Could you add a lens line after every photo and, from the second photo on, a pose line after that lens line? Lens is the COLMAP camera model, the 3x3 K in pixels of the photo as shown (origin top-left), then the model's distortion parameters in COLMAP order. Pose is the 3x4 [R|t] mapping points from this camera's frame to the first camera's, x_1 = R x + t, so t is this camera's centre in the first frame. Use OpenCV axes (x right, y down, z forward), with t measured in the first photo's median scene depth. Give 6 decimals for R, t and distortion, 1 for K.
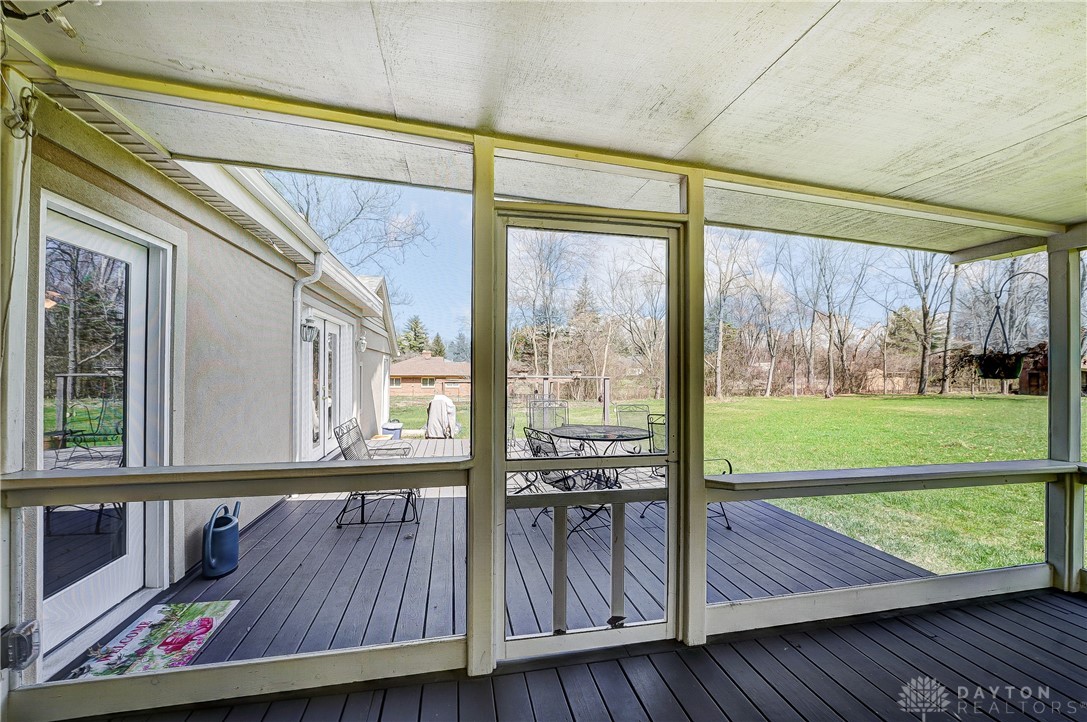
lens RADIAL K [[454.1, 0, 545.5], [0, 454.1, 364.8], [0, 0, 1]] dist [-0.023621, 0.000058]
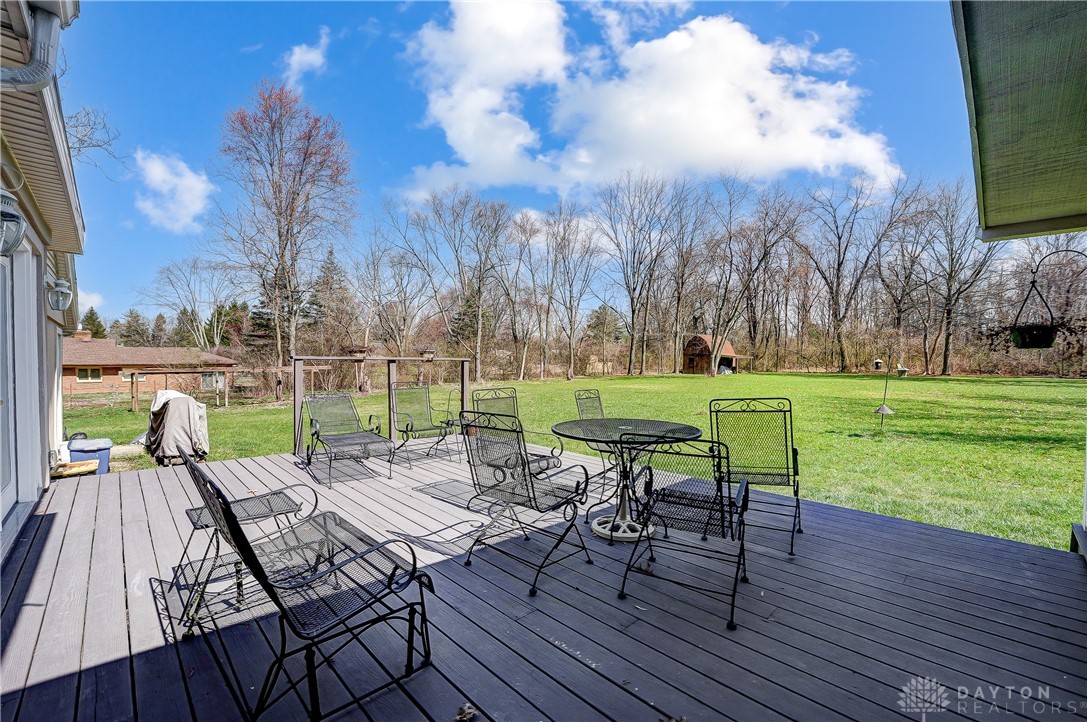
lens RADIAL K [[455.5, 0, 547.9], [0, 455.5, 366.2], [0, 0, 1]] dist [-0.021925, 0.000500]
pose [[0.841720, -0.013619, 0.539742, -0.039362], [-0.003257, 0.999536, 0.030299, 0.003307], [-0.539904, -0.027261, 0.841285, 0.049803]]
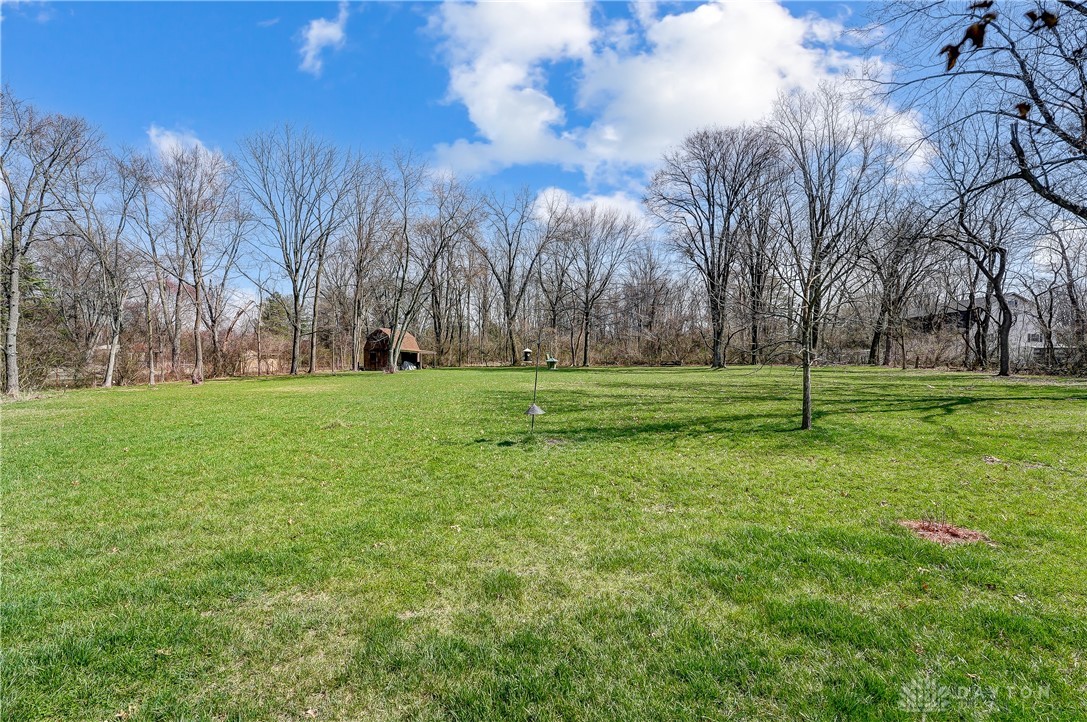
lens RADIAL K [[455.5, 0, 547.9], [0, 455.5, 366.2], [0, 0, 1]] dist [-0.021925, 0.000500]
pose [[0.346747, -0.031402, 0.937433, 0.062602], [-0.005207, 0.999360, 0.035403, 0.007258], [-0.937944, -0.017157, 0.346361, 0.081744]]
